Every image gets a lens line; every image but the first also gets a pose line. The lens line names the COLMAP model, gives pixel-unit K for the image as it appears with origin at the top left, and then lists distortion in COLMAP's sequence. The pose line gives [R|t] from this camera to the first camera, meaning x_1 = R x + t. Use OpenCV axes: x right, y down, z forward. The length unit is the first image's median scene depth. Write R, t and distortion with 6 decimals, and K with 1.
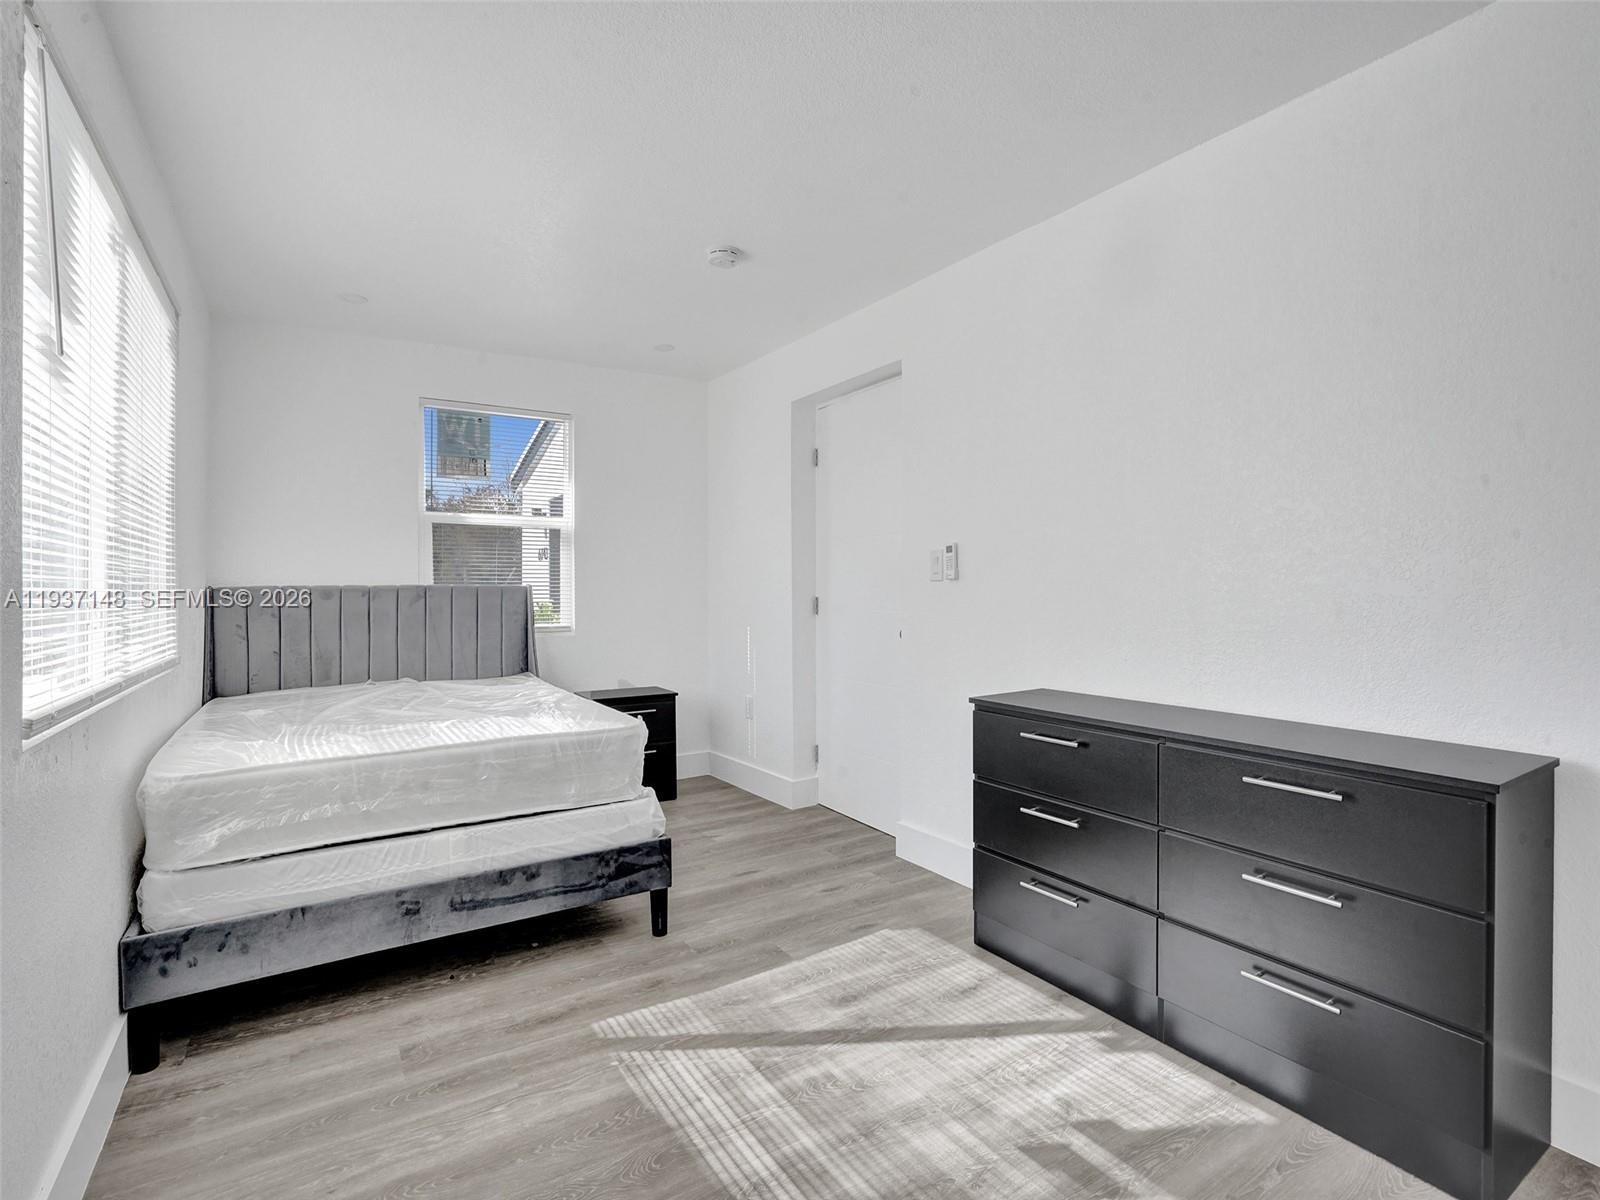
lens RADIAL K [[786.8, 0, 800.0], [0, 786.8, 600.0], [0, 0, 1]] dist [-0.018307, 0.001227]
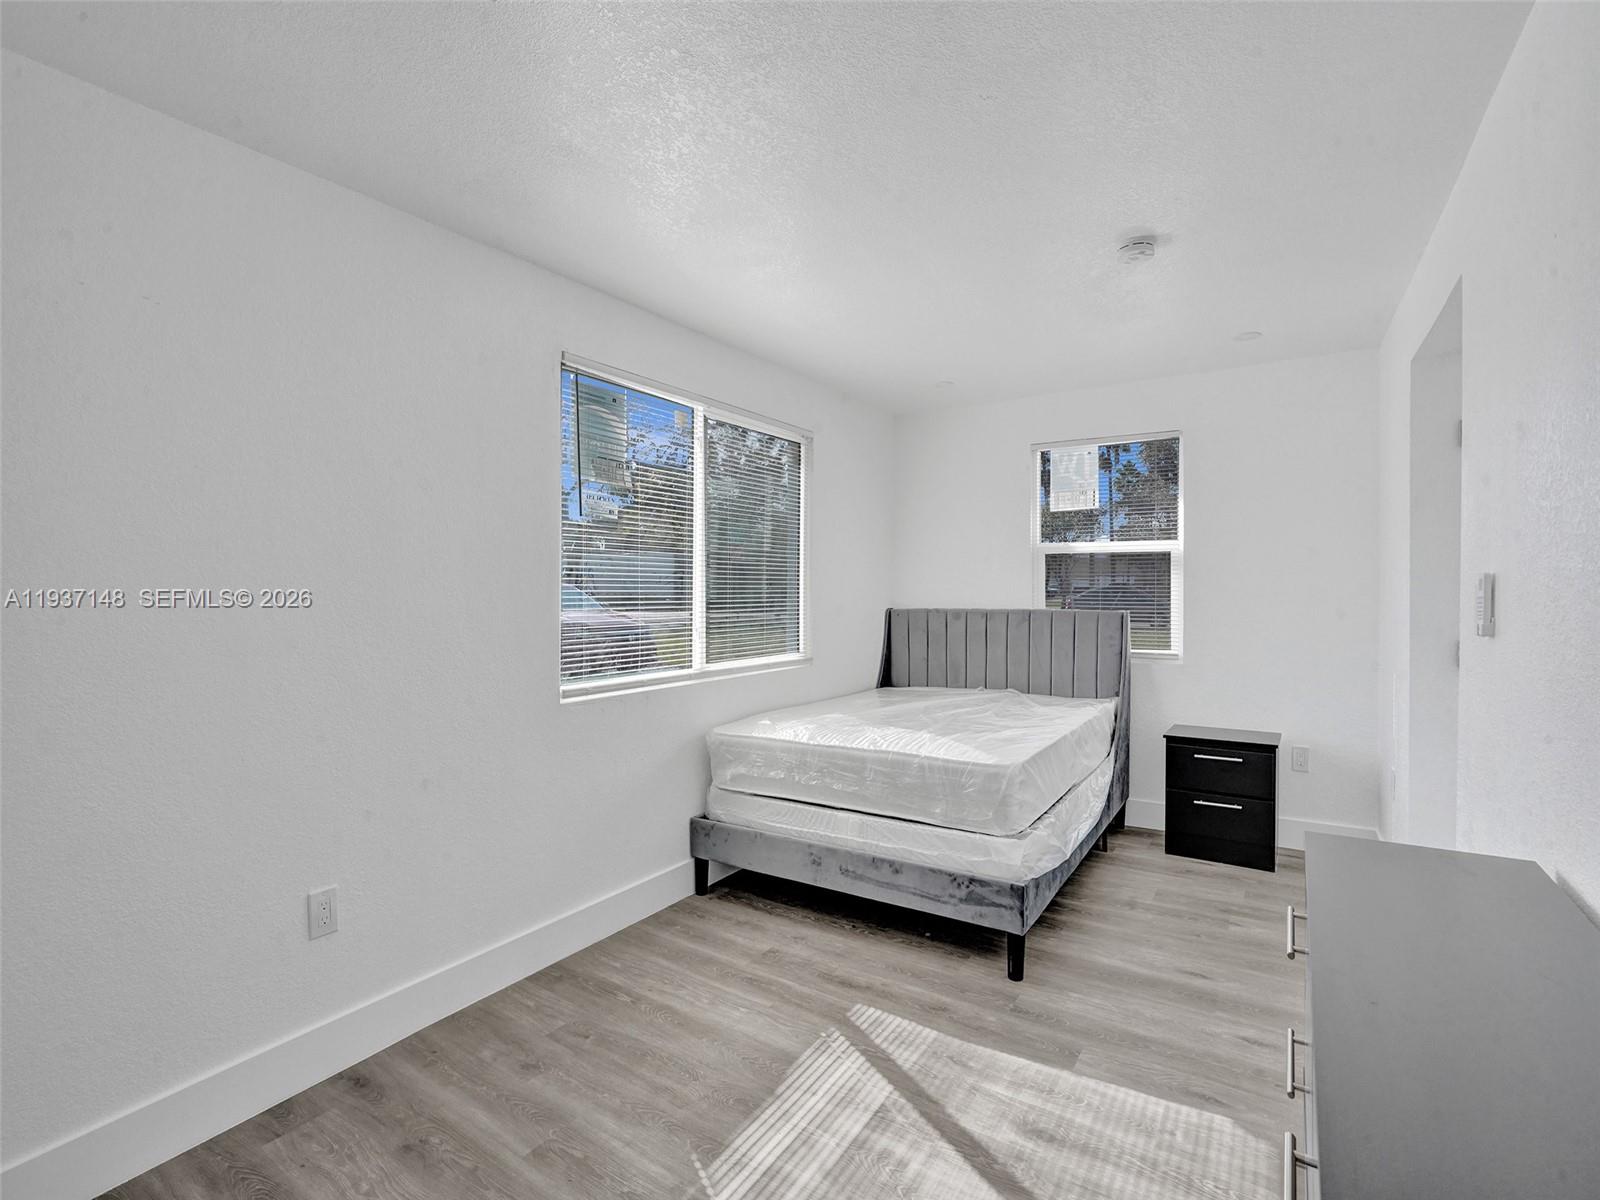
lens RADIAL K [[756.5, 0, 800.0], [0, 756.5, 600.0], [0, 0, 1]] dist [-0.063548, 0.028111]
pose [[0.398713, 0.014715, -0.916958, 0.642905], [-0.009702, 0.999883, 0.011827, -0.069039], [0.917024, 0.004181, 0.398809, 0.423340]]
